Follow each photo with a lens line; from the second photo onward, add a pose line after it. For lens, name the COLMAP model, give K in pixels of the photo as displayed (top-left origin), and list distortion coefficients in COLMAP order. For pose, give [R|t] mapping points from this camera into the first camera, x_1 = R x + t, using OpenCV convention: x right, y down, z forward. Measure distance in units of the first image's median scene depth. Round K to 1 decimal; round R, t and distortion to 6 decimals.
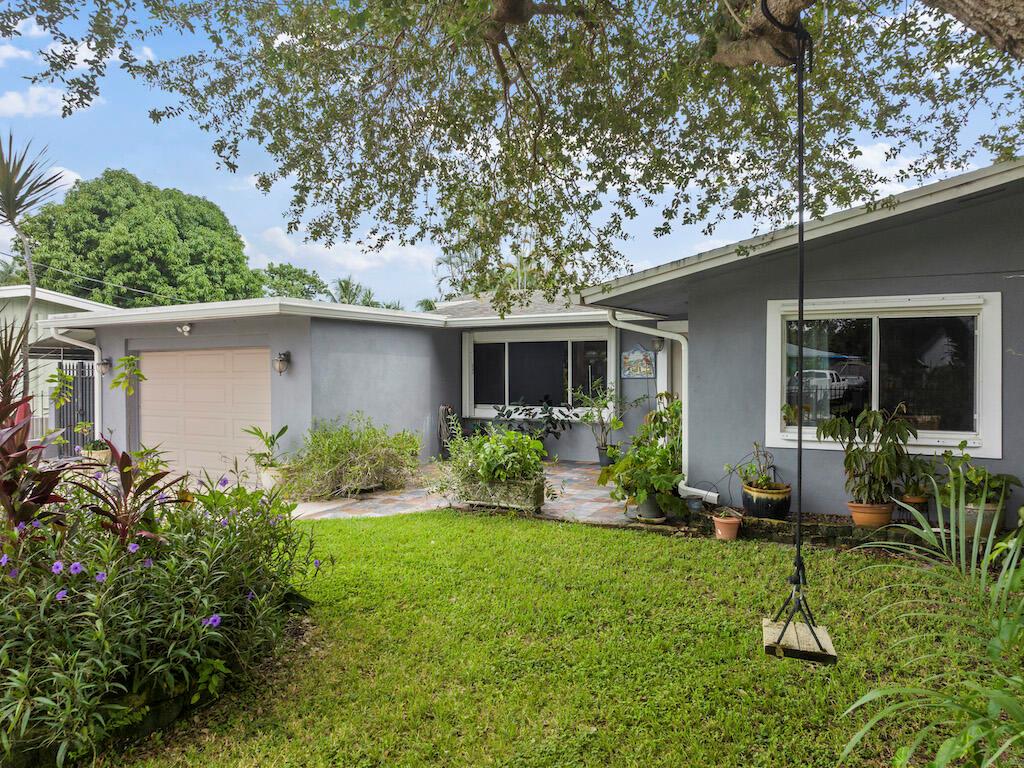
lens RADIAL K [[725.1, 0, 524.6], [0, 725.1, 359.6], [0, 0, 1]] dist [-0.041345, 0.010928]
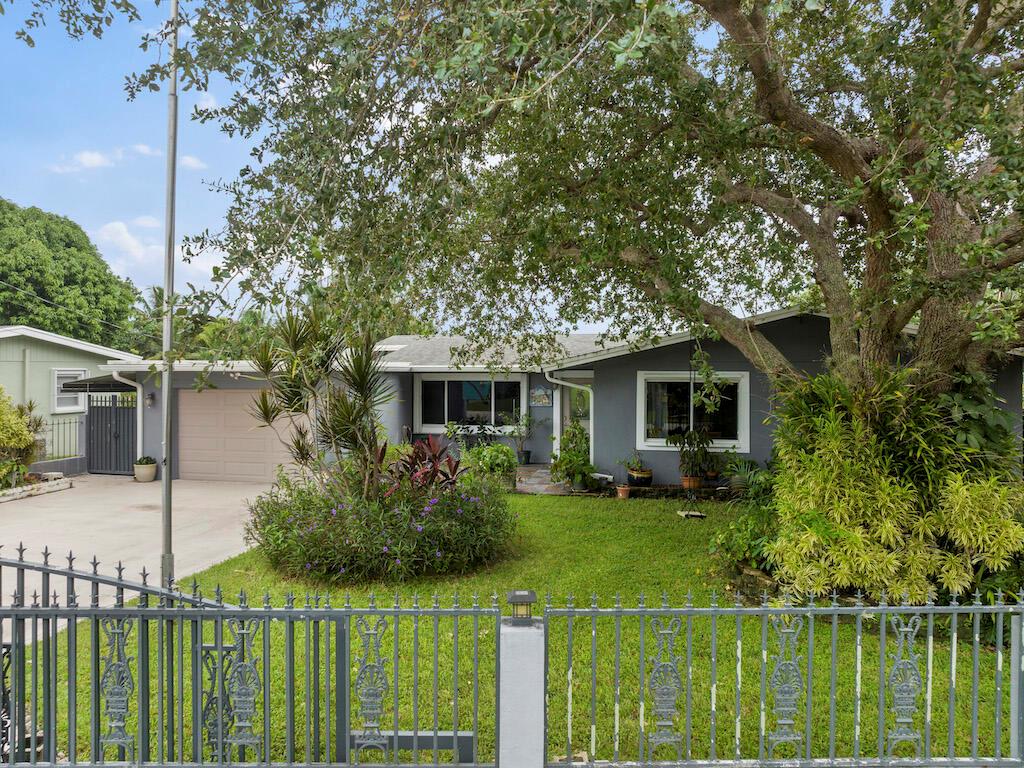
lens RADIAL K [[725.1, 0, 524.6], [0, 725.1, 359.6], [0, 0, 1]] dist [-0.041345, 0.010928]
pose [[0.954760, 0.009948, 0.297212, -0.328563], [-0.009497, 0.999951, -0.002961, -0.067979], [-0.297227, 0.000005, 0.954807, -0.458734]]
